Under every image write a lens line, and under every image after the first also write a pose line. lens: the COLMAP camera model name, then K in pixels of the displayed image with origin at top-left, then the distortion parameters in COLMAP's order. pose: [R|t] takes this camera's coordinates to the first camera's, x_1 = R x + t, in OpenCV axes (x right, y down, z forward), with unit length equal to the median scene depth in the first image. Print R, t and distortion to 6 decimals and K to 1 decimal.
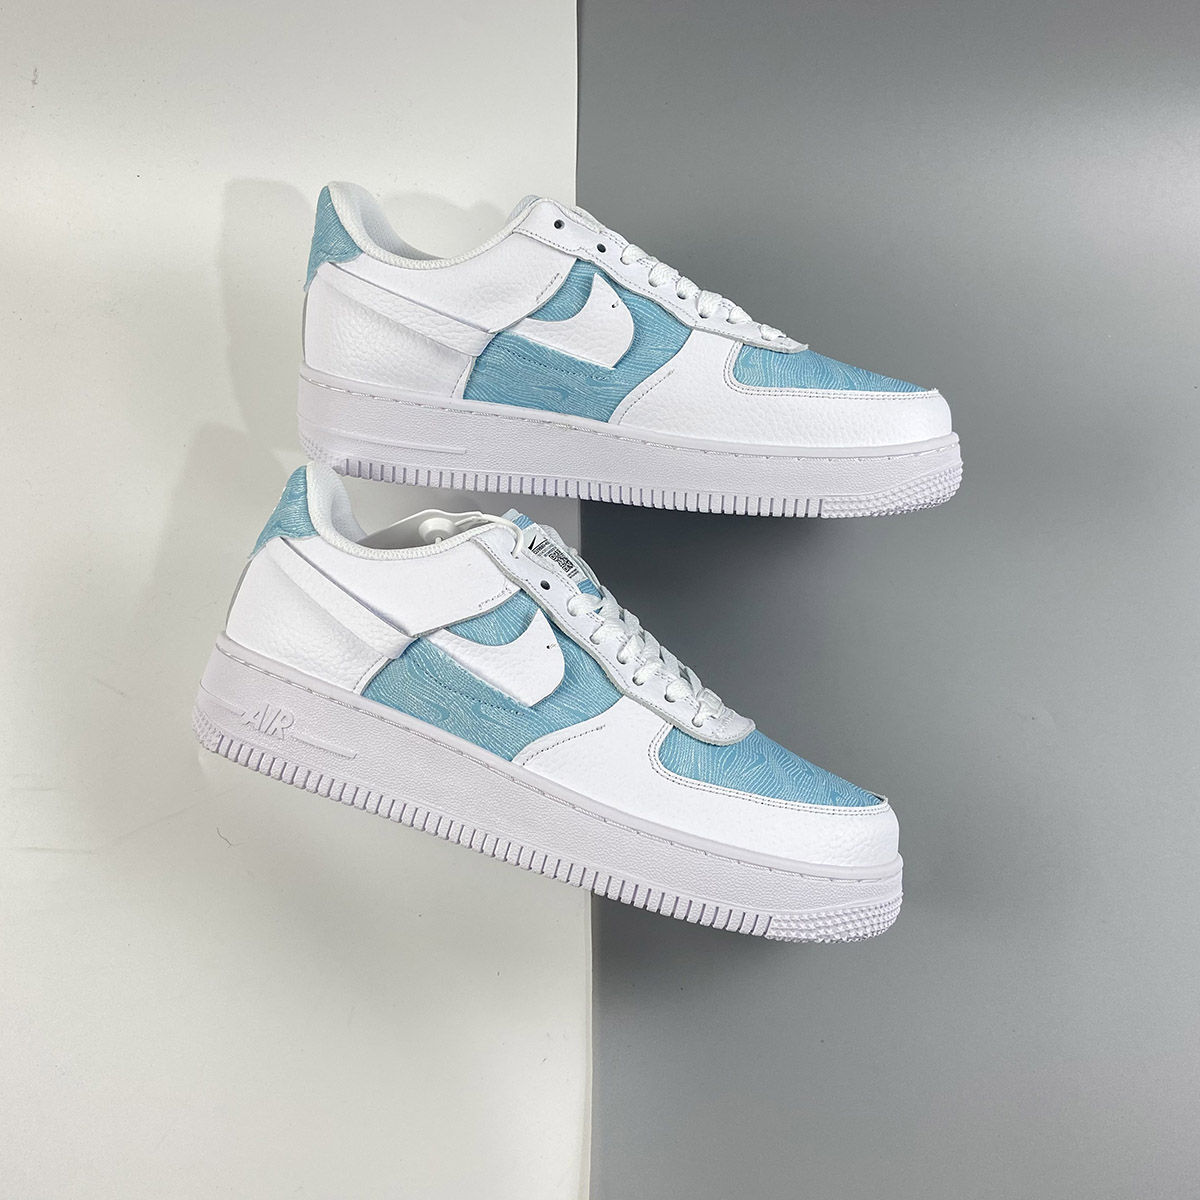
lens RADIAL K [[1239.3, 0, 600.0], [0, 1239.3, 600.0], [0, 0, 1]] dist [0.093335, -0.014614]
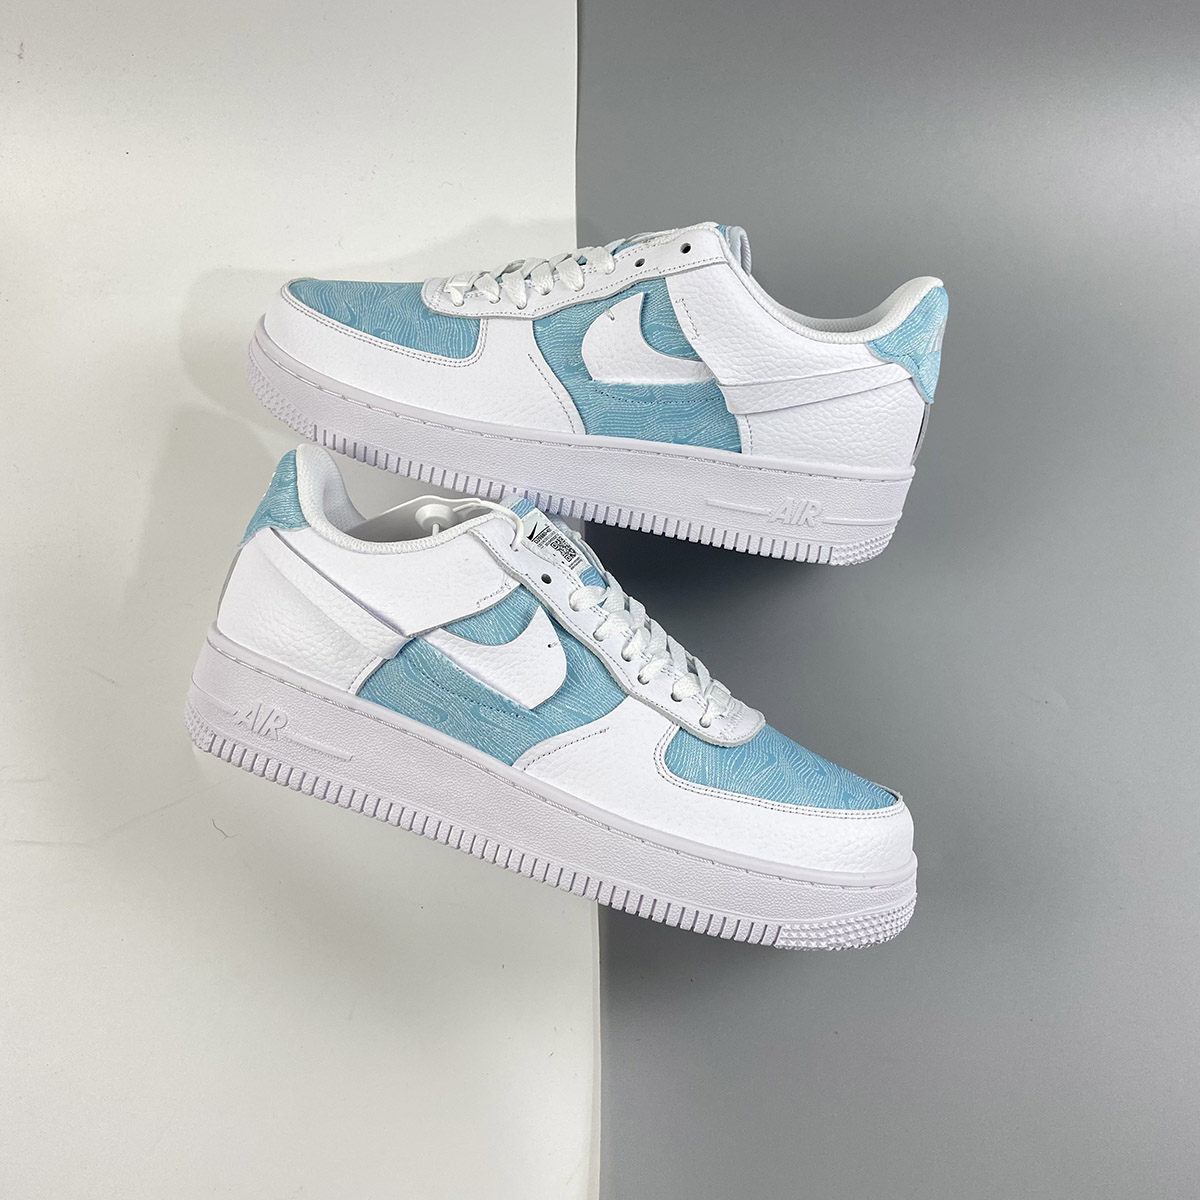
lens RADIAL K [[1239.3, 0, 600.0], [0, 1239.3, 600.0], [0, 0, 1]] dist [0.093335, -0.014614]
pose [[0.999914, -0.004078, -0.012453, 0.009472], [0.004960, 0.997416, 0.071666, -0.066216], [0.012128, -0.071722, 0.997351, 0.045729]]
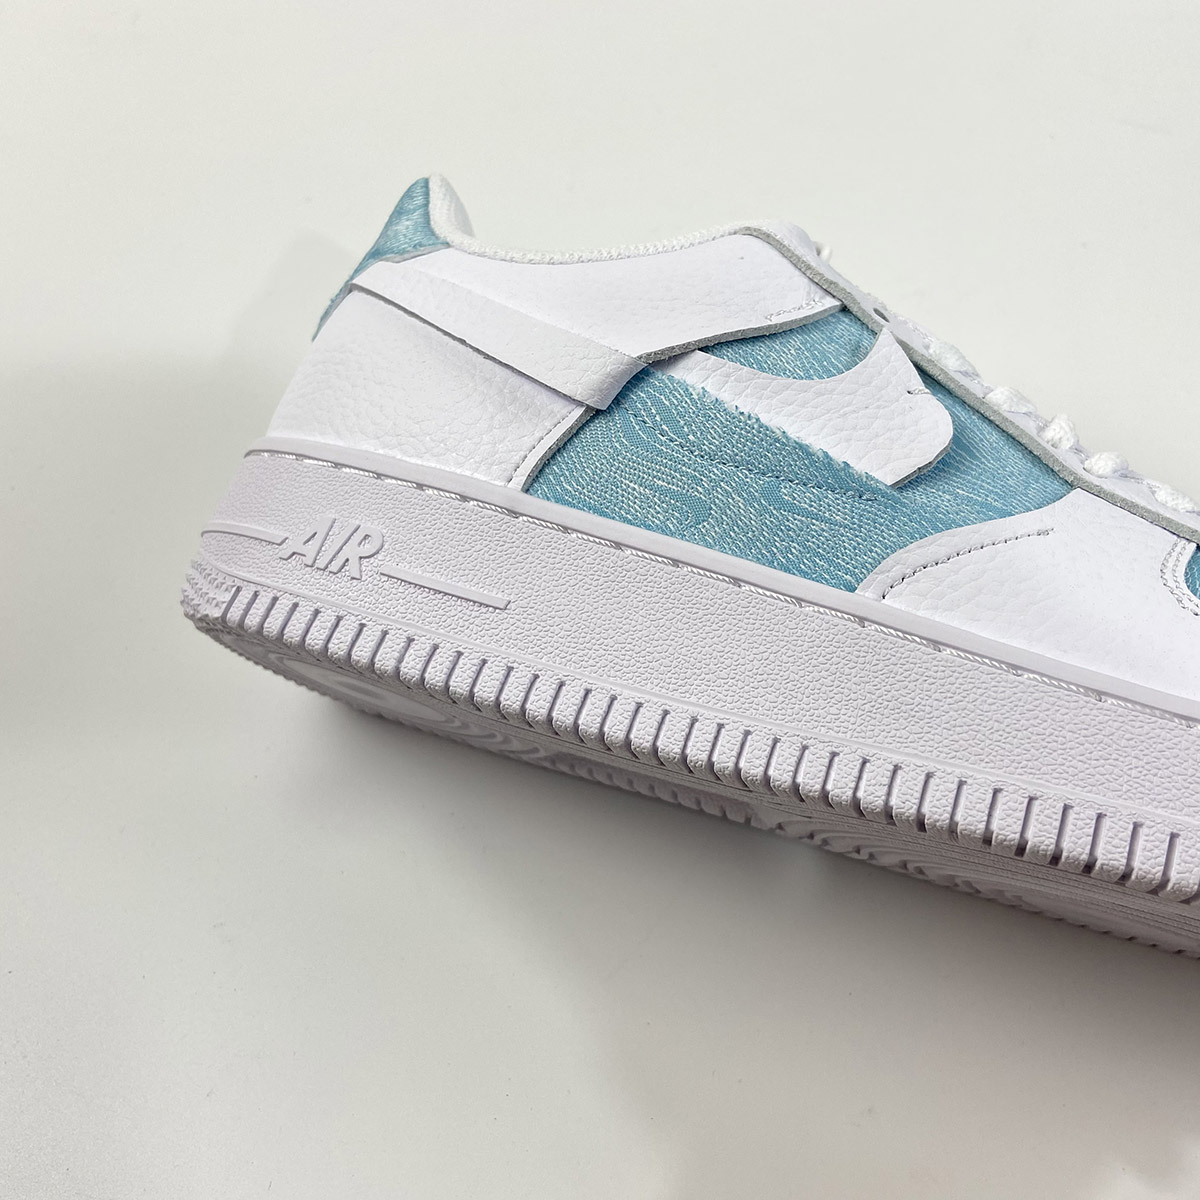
lens RADIAL K [[1239.3, 0, 600.0], [0, 1239.3, 600.0], [0, 0, 1]] dist [0.093335, -0.014614]
pose [[0.999276, 0.018477, -0.033253, -0.146412], [-0.026753, 0.962769, -0.268997, 0.252888], [0.027045, 0.269692, 0.962567, 0.546165]]
